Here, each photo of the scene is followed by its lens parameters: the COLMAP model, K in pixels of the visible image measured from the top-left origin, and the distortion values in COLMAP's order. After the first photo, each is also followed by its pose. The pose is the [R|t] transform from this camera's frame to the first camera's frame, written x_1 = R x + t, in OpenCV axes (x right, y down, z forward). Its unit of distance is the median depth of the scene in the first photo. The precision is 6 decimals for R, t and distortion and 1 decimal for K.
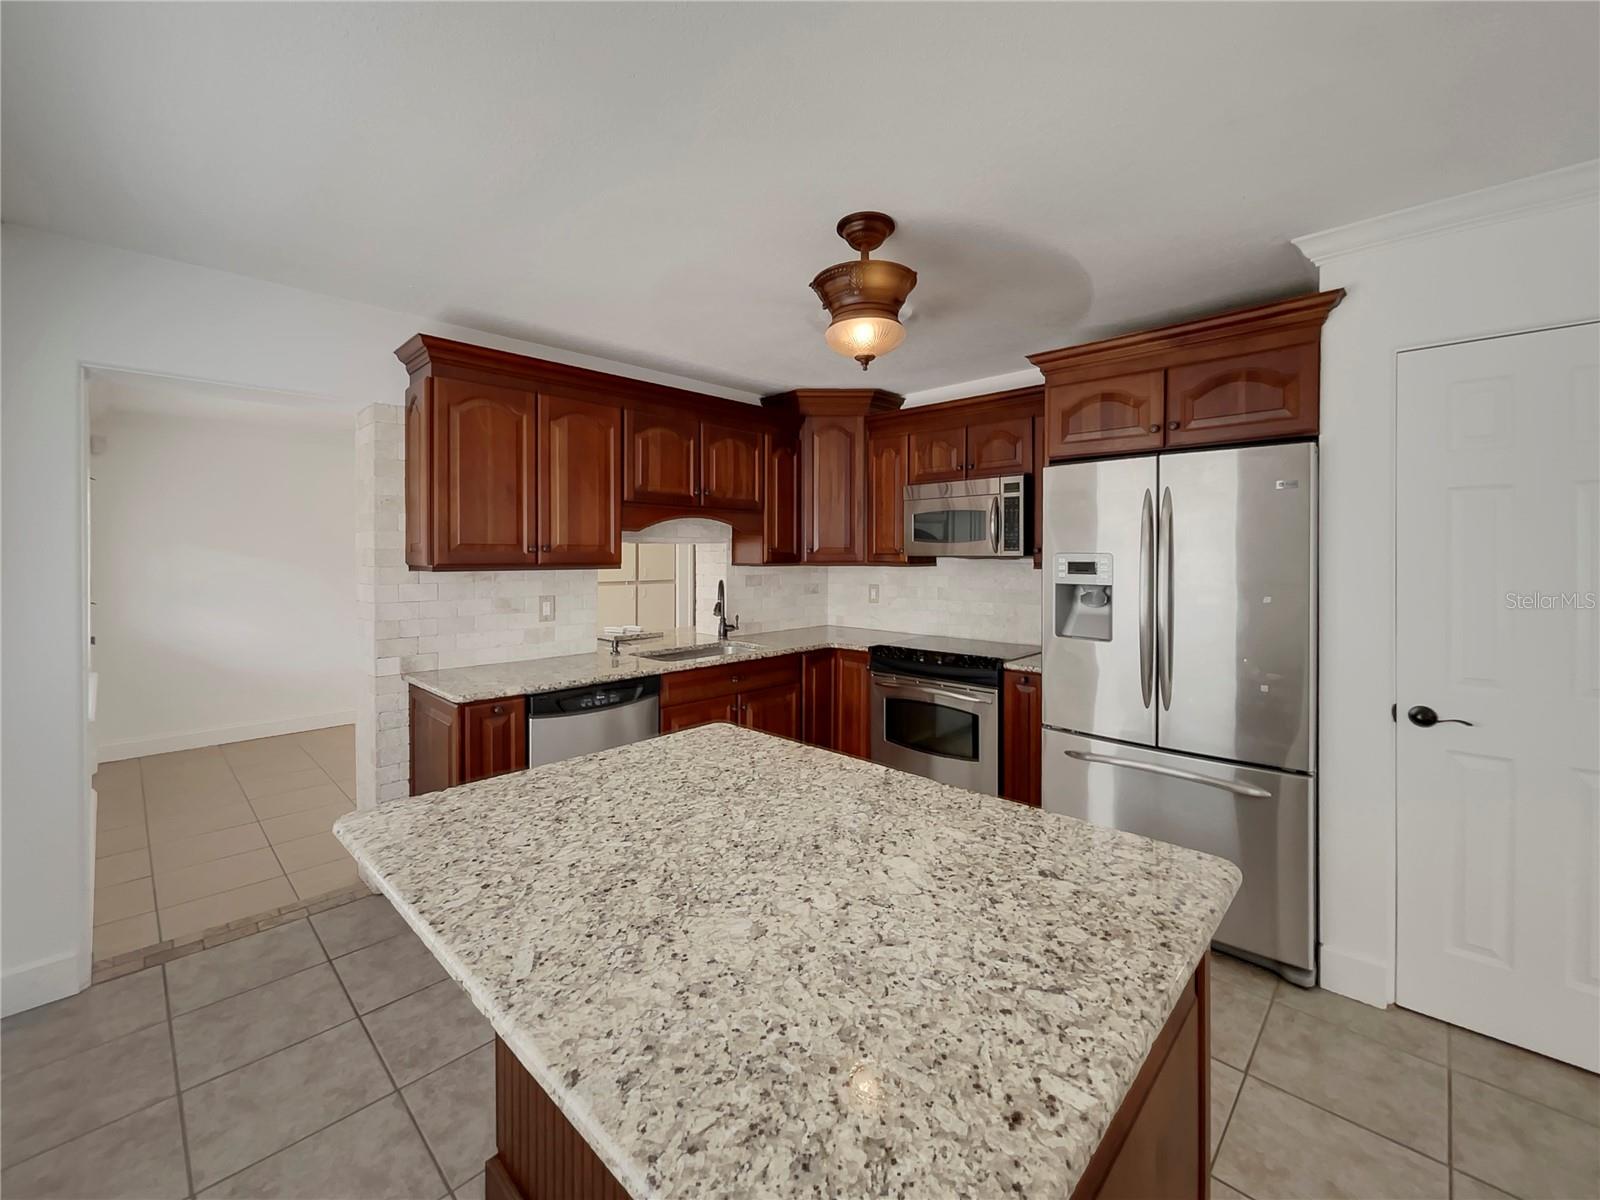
lens RADIAL K [[663.9, 0, 799.1], [0, 663.9, 549.9], [0, 0, 1]] dist [-0.000088, -0.000205]
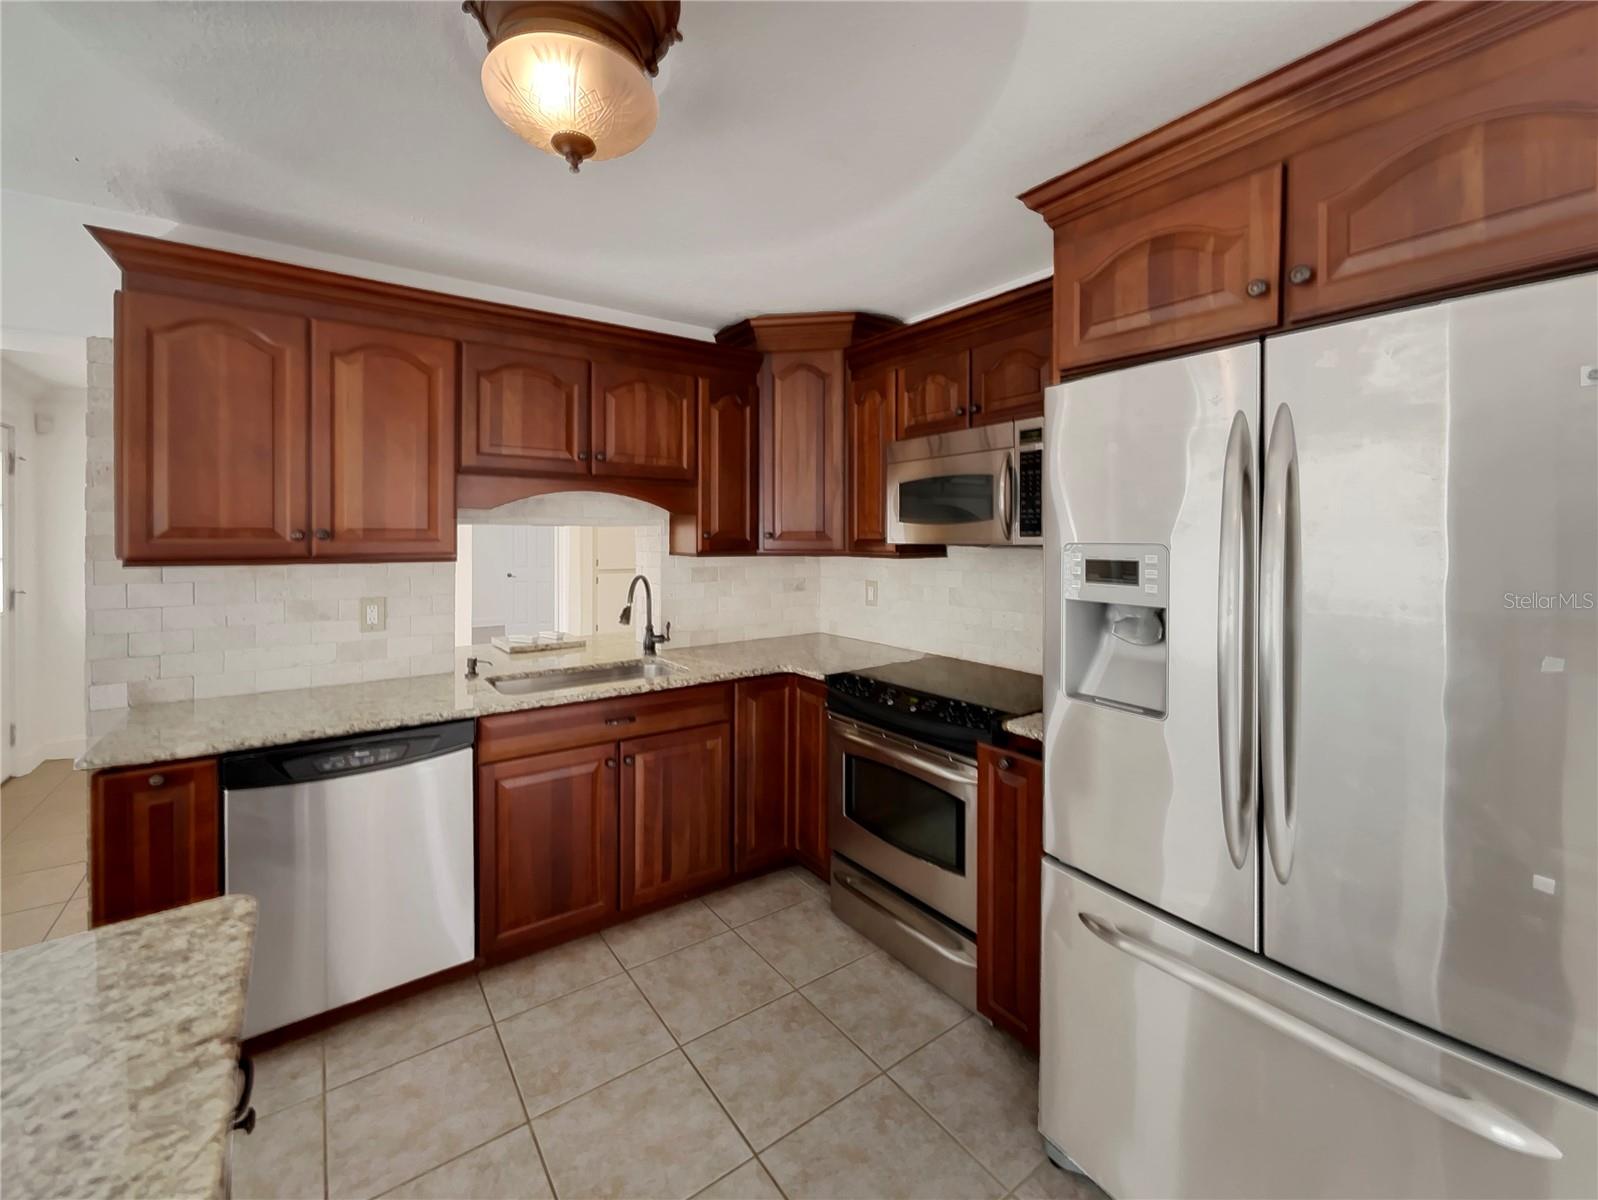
lens RADIAL K [[662.6, 0, 797.4], [0, 662.6, 533.6], [0, 0, 1]] dist [0.001374, 0.000355]
pose [[0.983902, -0.001032, -0.178708, 0.202433], [0.001484, 0.999996, 0.002394, -0.003405], [0.178705, -0.002620, 0.983899, 0.321652]]
